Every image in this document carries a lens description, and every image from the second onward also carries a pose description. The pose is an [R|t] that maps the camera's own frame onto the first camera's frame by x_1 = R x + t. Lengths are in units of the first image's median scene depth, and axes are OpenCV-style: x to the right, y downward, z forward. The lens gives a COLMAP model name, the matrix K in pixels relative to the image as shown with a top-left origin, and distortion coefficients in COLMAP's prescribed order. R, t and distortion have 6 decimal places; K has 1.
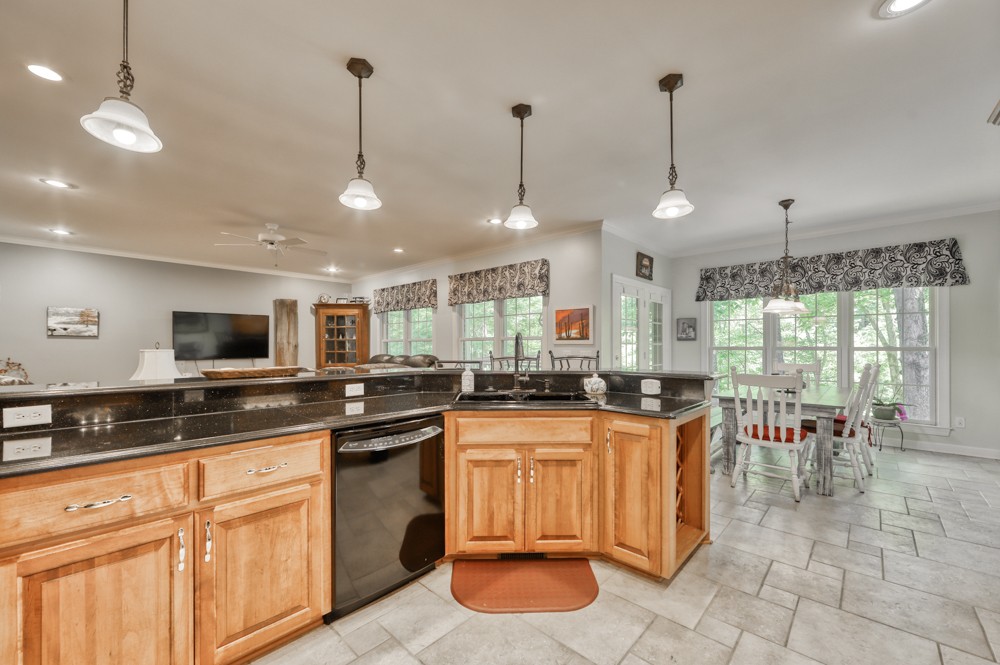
lens RADIAL K [[398.1, 0, 497.7], [0, 398.1, 346.1], [0, 0, 1]] dist [-0.000801, -0.000120]
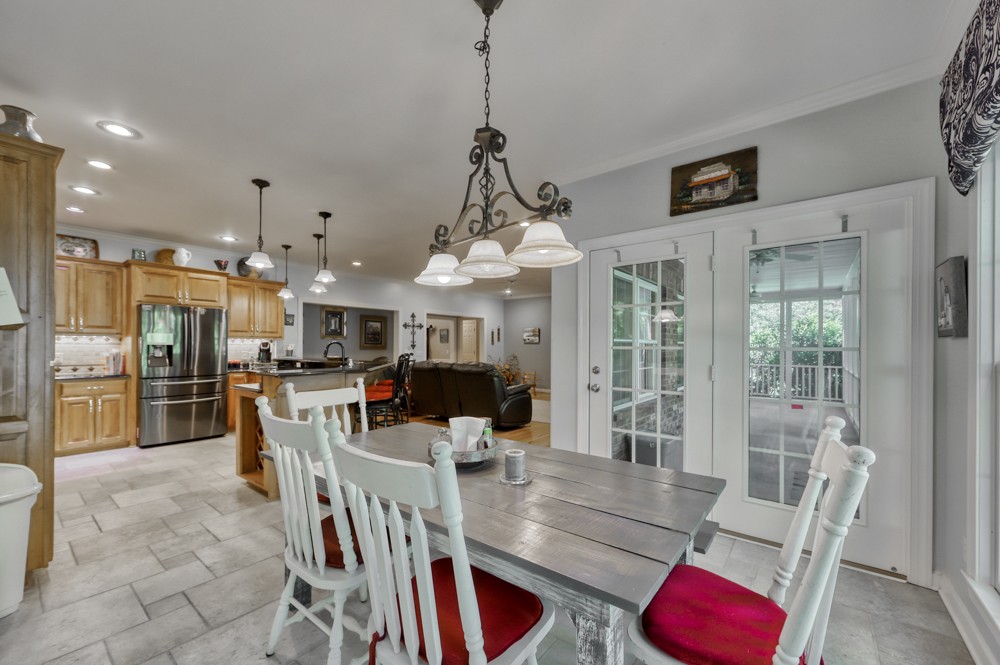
lens RADIAL K [[398.1, 0, 497.7], [0, 398.1, 346.1], [0, 0, 1]] dist [-0.000801, -0.000120]
pose [[0.075039, -0.001225, -0.997180, 0.795338], [-0.003266, 0.999994, -0.001474, -0.006704], [0.997175, 0.003367, 0.075034, 0.693306]]
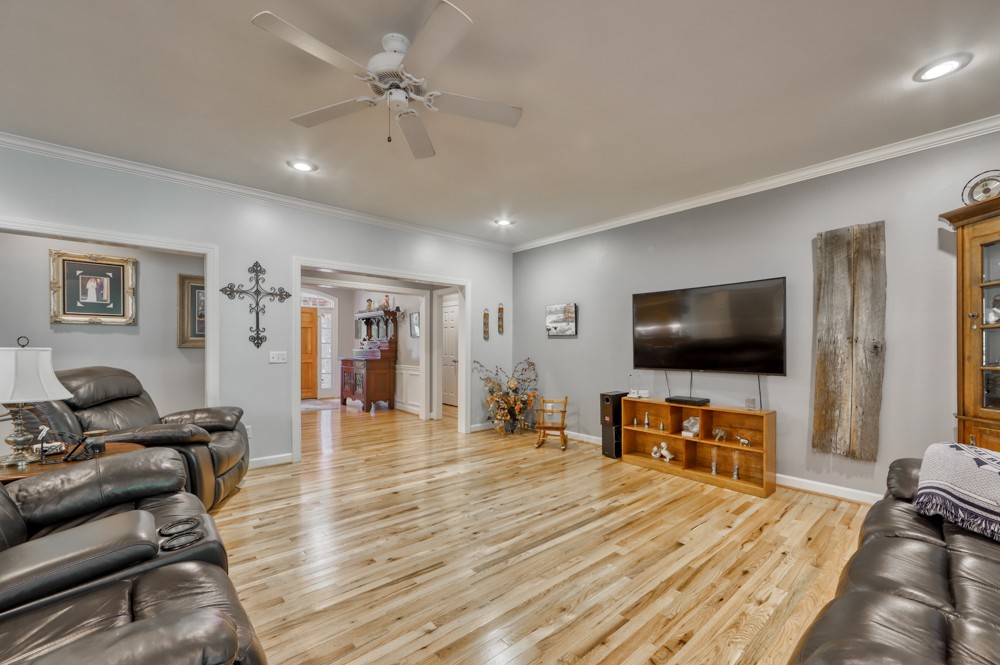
lens RADIAL K [[398.1, 0, 497.7], [0, 398.1, 346.1], [0, 0, 1]] dist [-0.000801, -0.000120]
pose [[-0.110310, -0.001402, -0.993896, -0.143362], [-0.005555, 0.999984, -0.000794, 0.000663], [0.993882, 0.005434, -0.110316, 0.947657]]
